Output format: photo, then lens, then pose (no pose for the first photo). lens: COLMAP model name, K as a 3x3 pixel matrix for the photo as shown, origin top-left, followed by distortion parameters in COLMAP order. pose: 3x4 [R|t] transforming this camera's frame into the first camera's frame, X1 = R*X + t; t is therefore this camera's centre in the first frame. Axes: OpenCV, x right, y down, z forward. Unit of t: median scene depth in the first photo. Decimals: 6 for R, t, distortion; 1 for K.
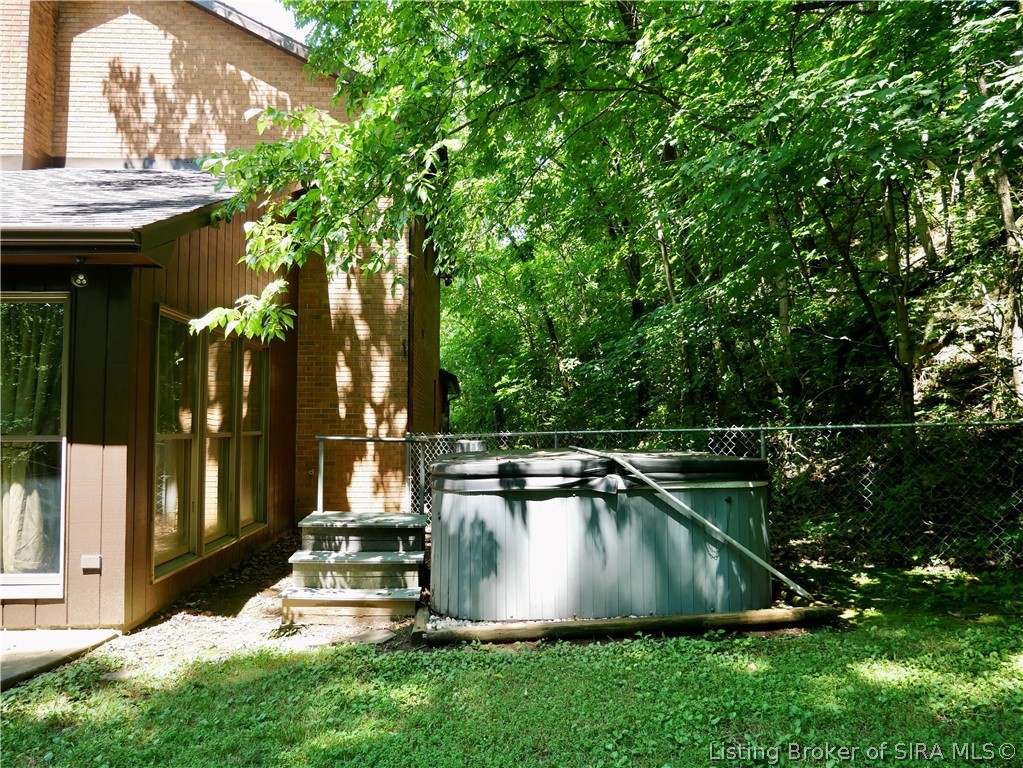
lens RADIAL K [[723.4, 0, 511.5], [0, 723.4, 384.0], [0, 0, 1]] dist [-0.048309, 0.009976]
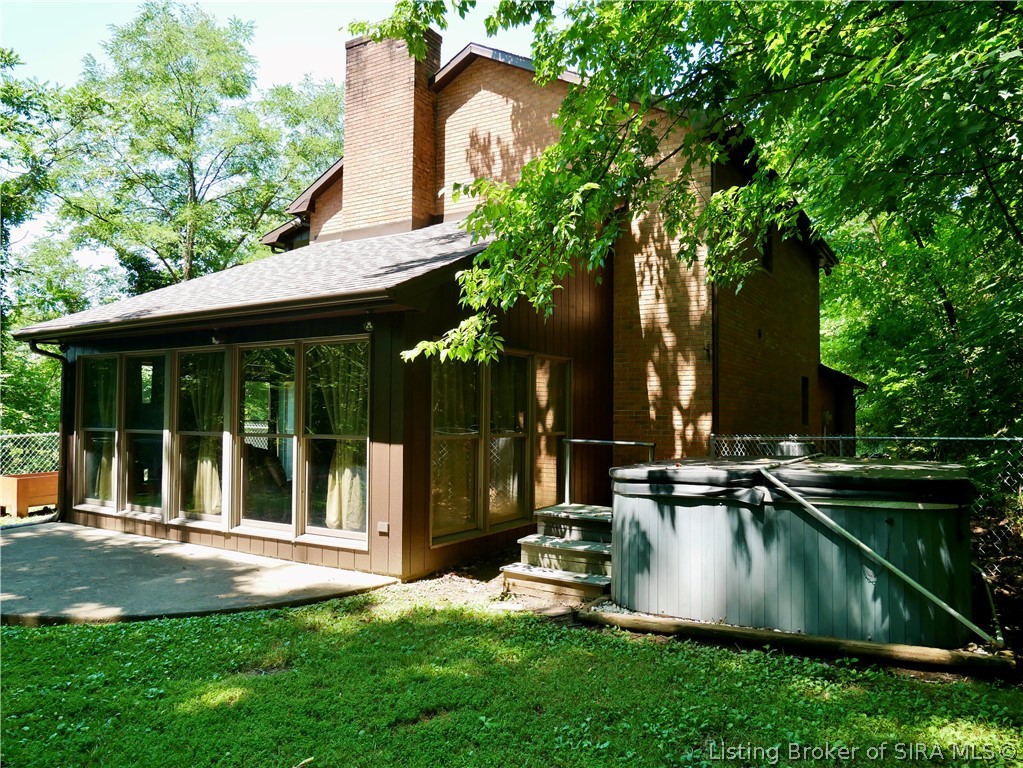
lens RADIAL K [[723.2, 0, 511.5], [0, 723.2, 384.0], [0, 0, 1]] dist [-0.067012, 0.040586]
pose [[0.821067, -0.019167, -0.570511, 0.365221], [0.024358, 0.999702, 0.001470, -0.022452], [0.570313, -0.015104, 0.821289, -0.009648]]
